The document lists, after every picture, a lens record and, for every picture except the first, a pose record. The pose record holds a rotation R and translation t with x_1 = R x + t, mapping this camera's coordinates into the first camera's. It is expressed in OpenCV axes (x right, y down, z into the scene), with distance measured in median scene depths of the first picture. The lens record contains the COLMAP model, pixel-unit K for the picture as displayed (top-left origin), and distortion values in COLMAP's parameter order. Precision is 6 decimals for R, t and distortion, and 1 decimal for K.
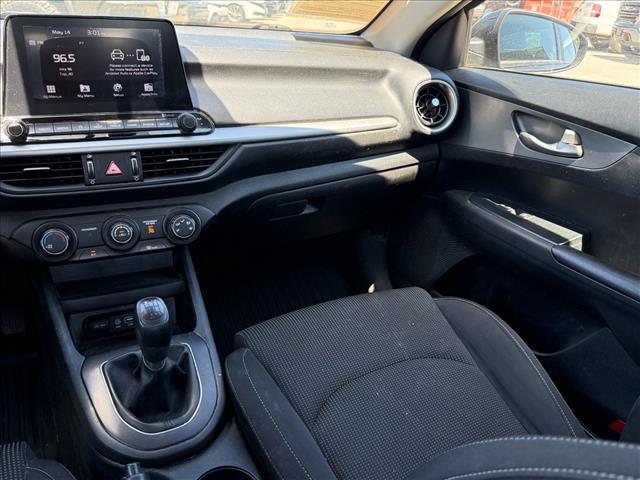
lens RADIAL K [[510.2, 0, 320.0], [0, 510.2, 240.0], [0, 0, 1]] dist [0.001578, -0.046201]
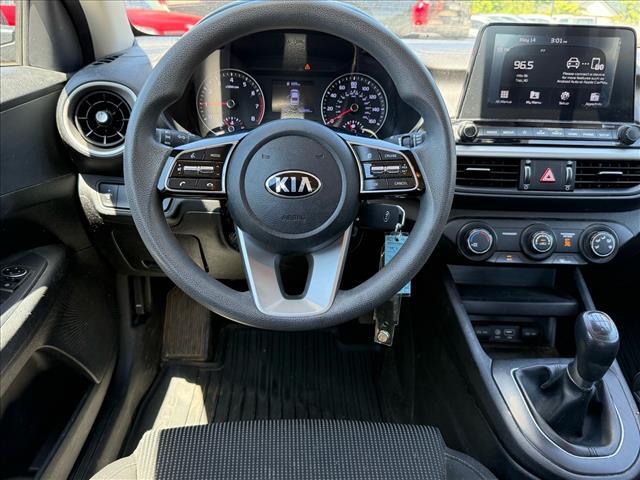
lens RADIAL K [[510.2, 0, 320.0], [0, 510.2, 240.0], [0, 0, 1]] dist [0.001578, -0.046201]
pose [[0.903914, 0.124619, -0.409157, -0.380998], [-0.152637, 0.987611, -0.036407, 0.085339], [0.399552, 0.095361, 0.911737, -0.065508]]
